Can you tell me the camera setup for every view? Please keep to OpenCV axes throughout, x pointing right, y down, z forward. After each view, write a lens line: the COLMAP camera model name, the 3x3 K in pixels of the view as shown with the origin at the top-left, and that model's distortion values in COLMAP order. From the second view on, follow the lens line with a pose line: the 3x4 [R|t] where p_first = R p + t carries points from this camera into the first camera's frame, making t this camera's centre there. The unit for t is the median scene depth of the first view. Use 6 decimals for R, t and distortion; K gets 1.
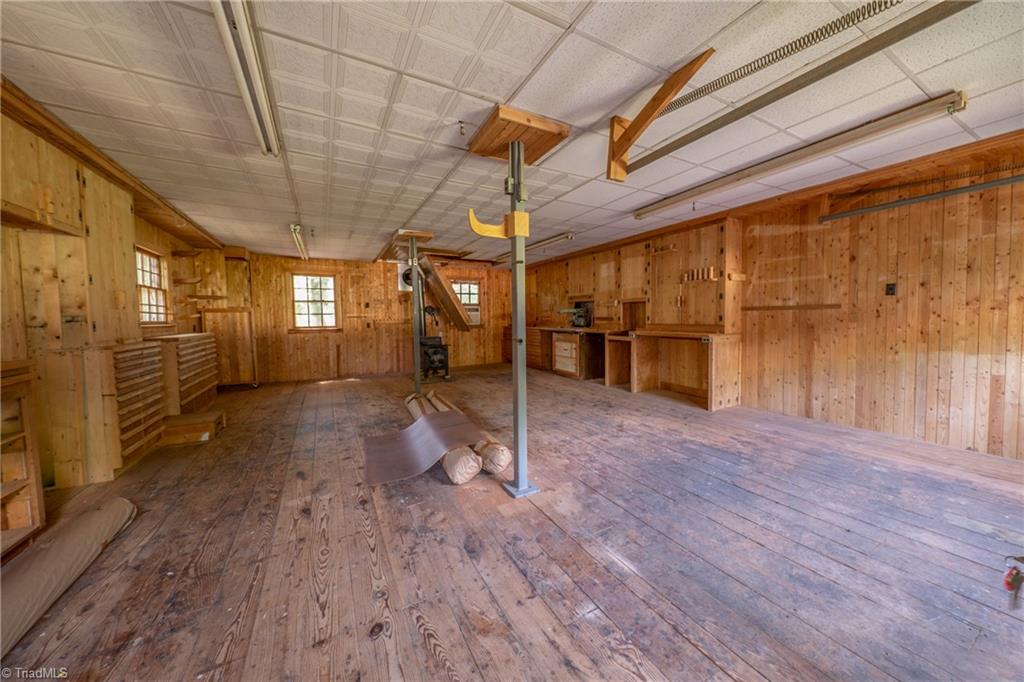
lens RADIAL K [[354.6, 0, 515.9], [0, 354.6, 336.7], [0, 0, 1]] dist [0.008733, -0.000827]
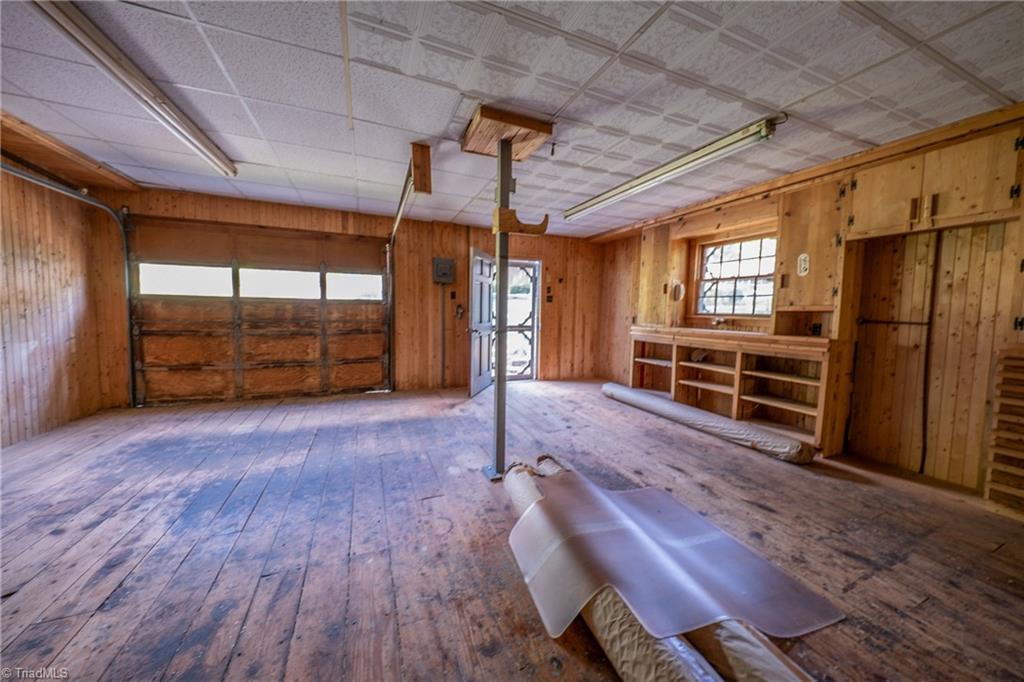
lens RADIAL K [[354.6, 0, 511.2], [0, 354.6, 334.1], [0, 0, 1]] dist [0.008733, -0.000827]
pose [[-0.994471, -0.012652, 0.104250, -0.119487], [0.000008, 0.992707, 0.120556, -0.100867], [-0.105015, 0.119890, -0.987217, 1.866840]]
